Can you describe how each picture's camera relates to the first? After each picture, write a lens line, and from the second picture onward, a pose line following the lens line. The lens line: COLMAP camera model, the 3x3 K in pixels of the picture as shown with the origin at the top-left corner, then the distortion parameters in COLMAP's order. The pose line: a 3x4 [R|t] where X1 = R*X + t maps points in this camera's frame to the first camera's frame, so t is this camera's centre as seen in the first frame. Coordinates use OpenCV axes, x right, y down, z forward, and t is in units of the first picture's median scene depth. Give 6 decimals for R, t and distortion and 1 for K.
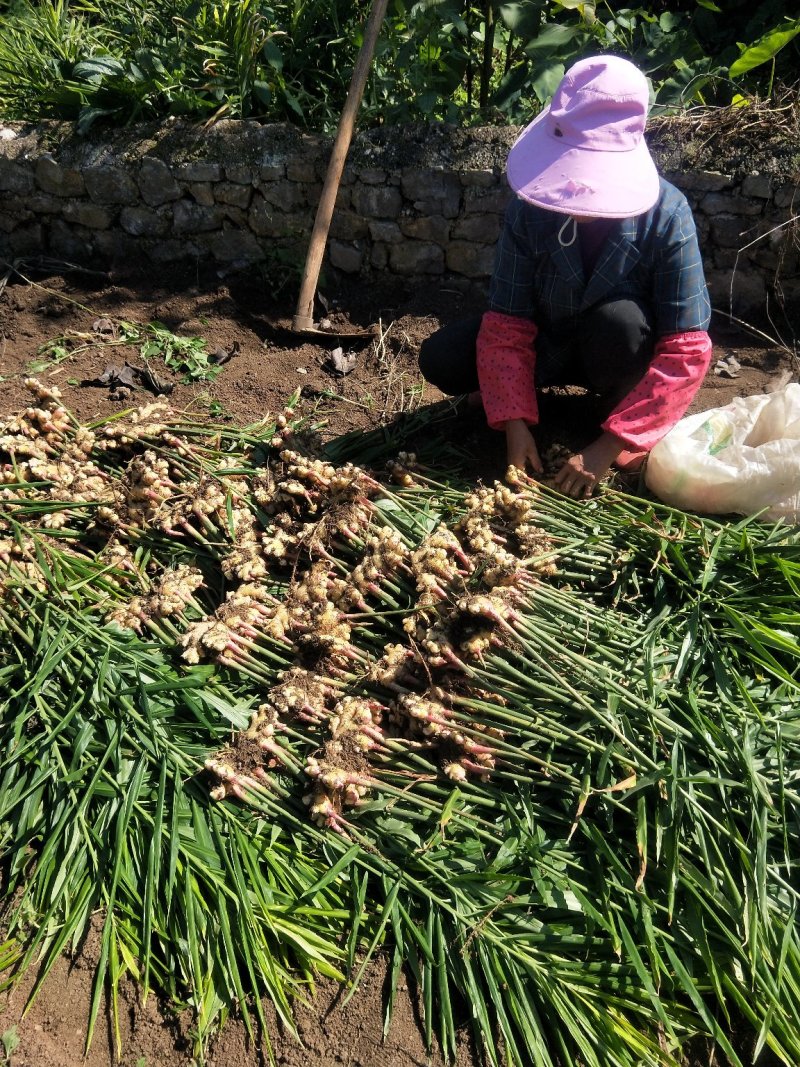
lens RADIAL K [[776.4, 0, 401.8], [0, 776.4, 527.3], [0, 0, 1]] dist [0.023858, -0.016755]
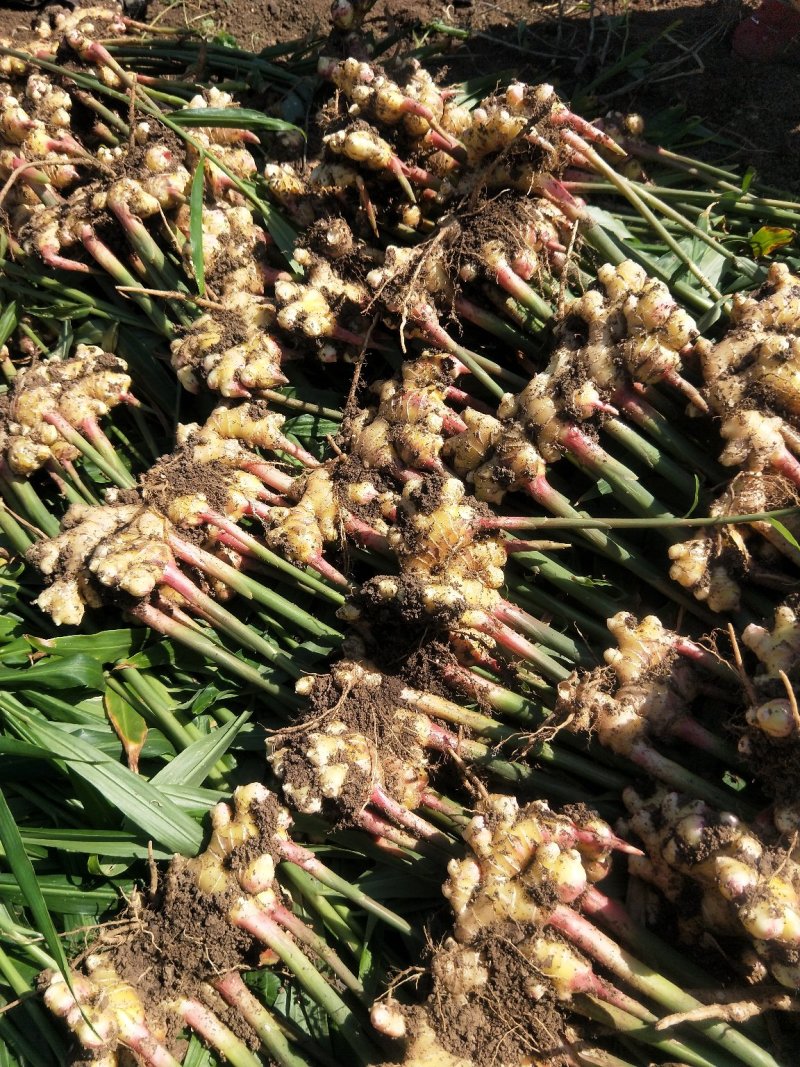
lens RADIAL K [[776.4, 0, 407.6], [0, 776.4, 536.5], [0, 0, 1]] dist [0.023858, -0.016755]
pose [[0.995099, 0.072303, -0.067462, -0.086542], [-0.052416, 0.964141, 0.260162, 0.032084], [0.083853, -0.255351, 0.963205, 0.648055]]
